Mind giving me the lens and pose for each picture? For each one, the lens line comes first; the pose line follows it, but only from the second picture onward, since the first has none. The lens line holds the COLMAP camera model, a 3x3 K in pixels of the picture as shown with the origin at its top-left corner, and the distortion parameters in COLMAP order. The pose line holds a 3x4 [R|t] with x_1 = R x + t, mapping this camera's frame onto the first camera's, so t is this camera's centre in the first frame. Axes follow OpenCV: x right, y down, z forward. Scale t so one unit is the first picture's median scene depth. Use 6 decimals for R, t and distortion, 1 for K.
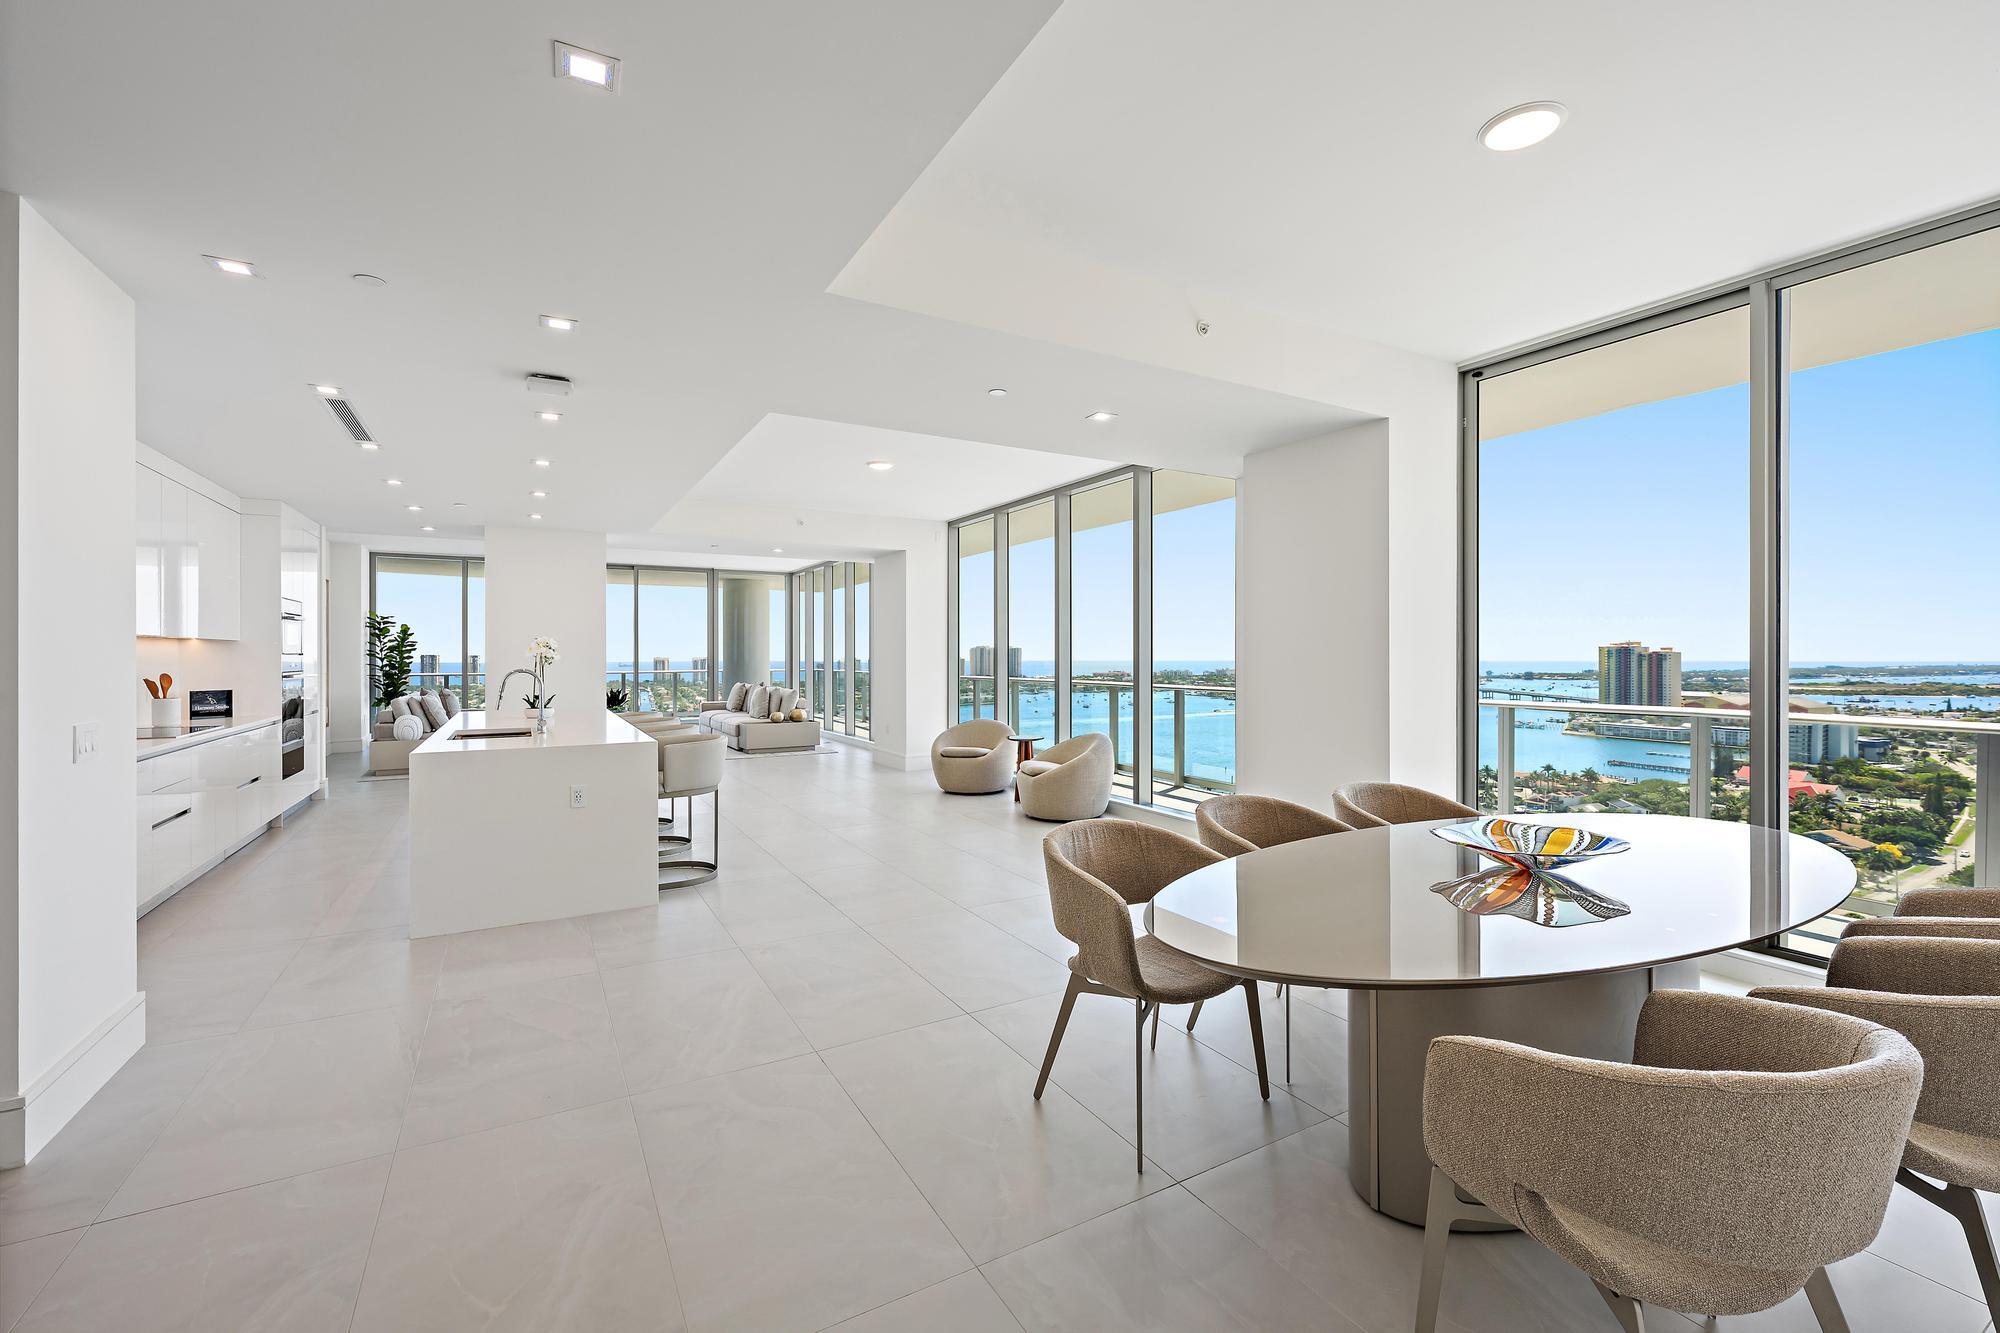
lens RADIAL K [[846.0, 0, 1002.9], [0, 846.0, 657.8], [0, 0, 1]] dist [0.001491, 0.000807]
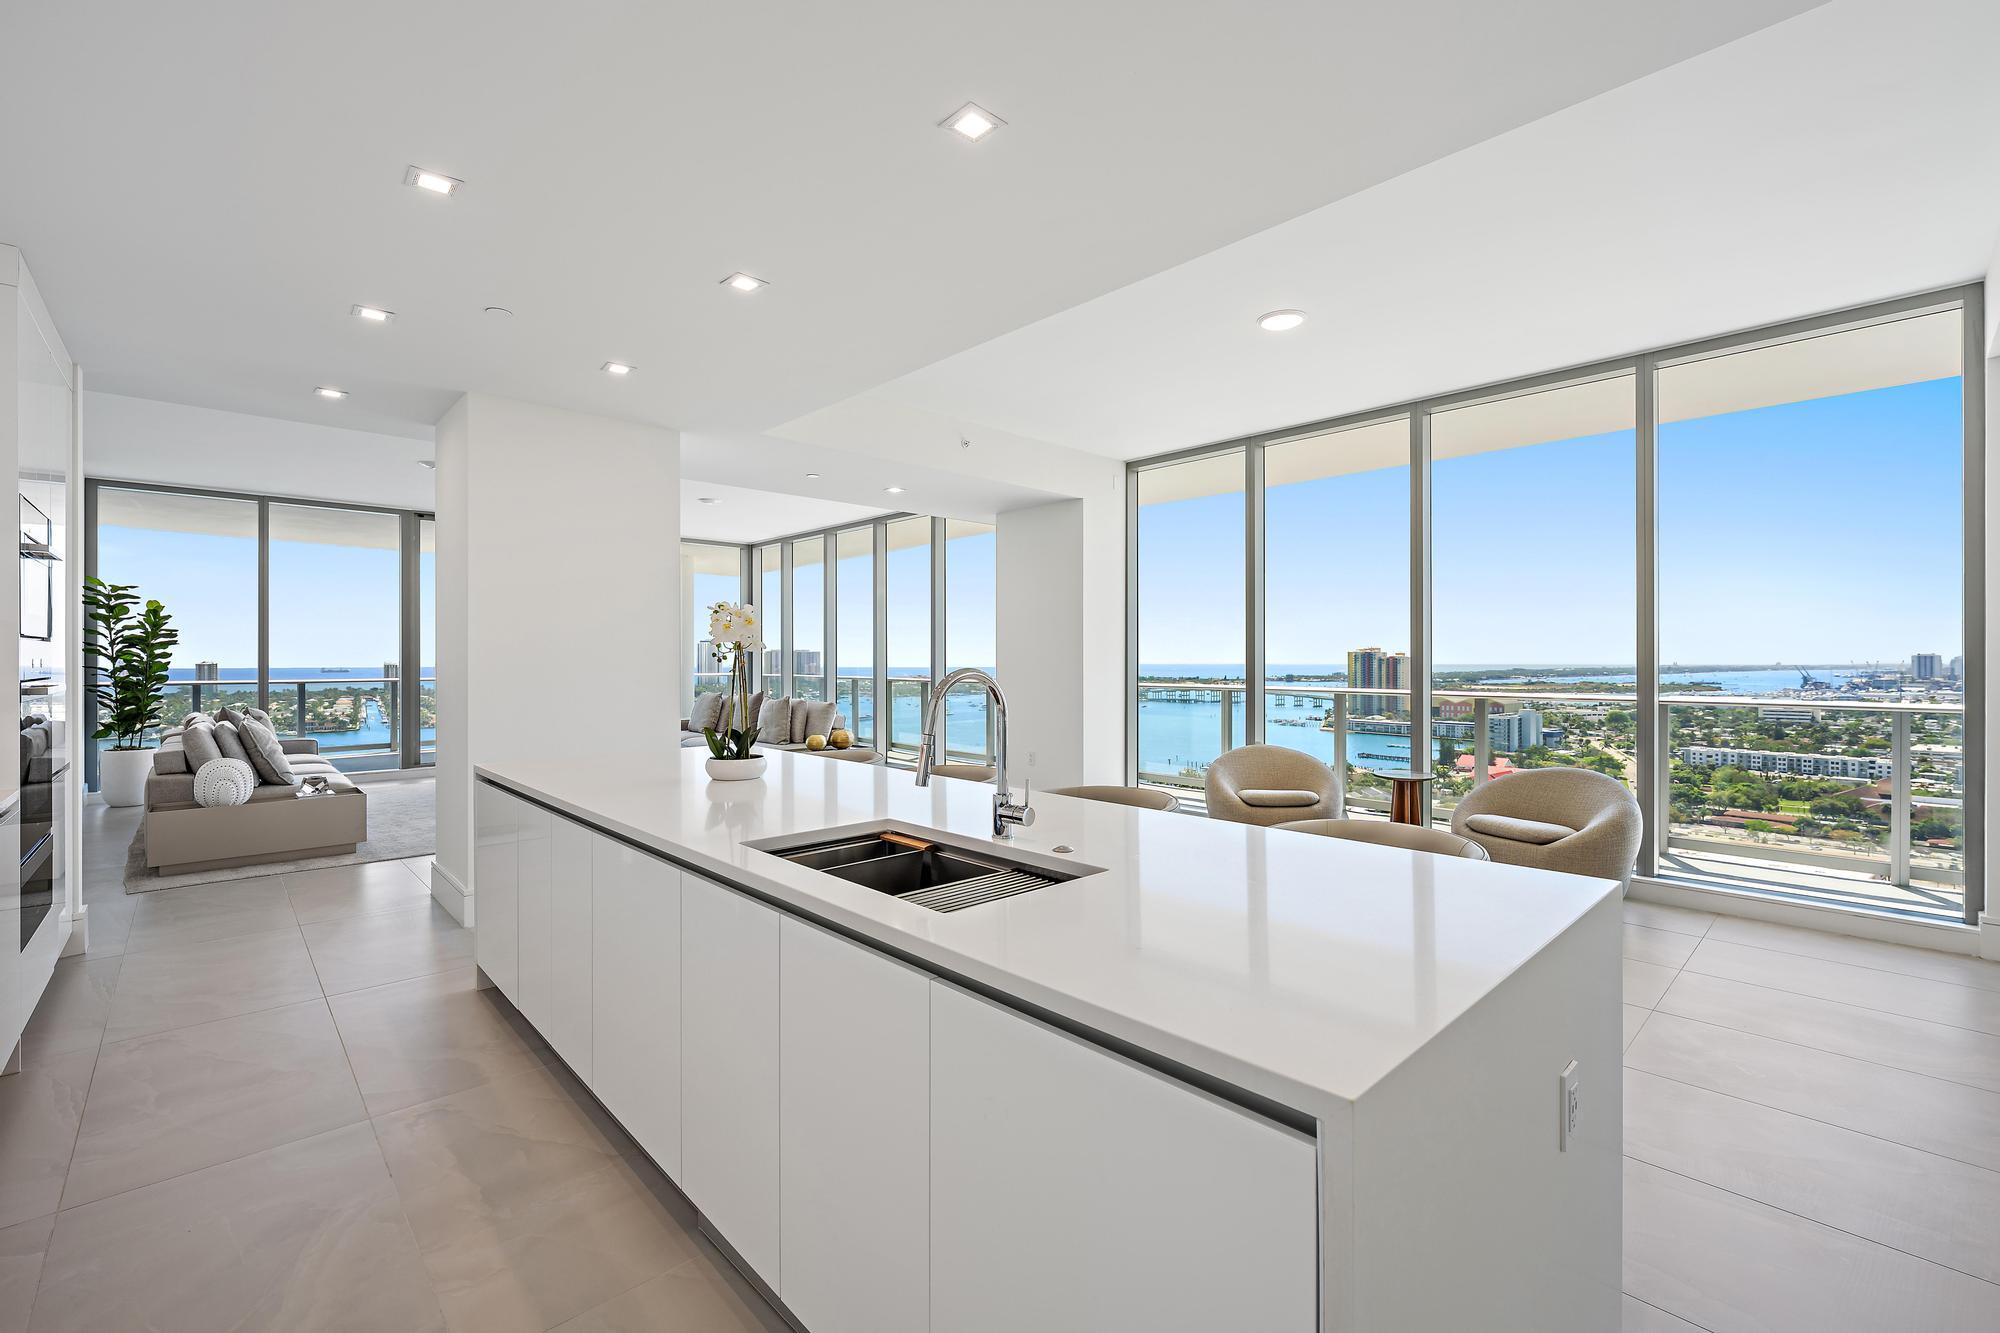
lens RADIAL K [[846.0, 0, 994.3], [0, 846.0, 654.9], [0, 0, 1]] dist [0.001491, 0.000807]
pose [[0.971076, 0.002166, 0.238761, -0.273342], [-0.000162, 0.999965, -0.008413, 0.004286], [-0.238771, 0.008131, 0.971042, 0.274169]]
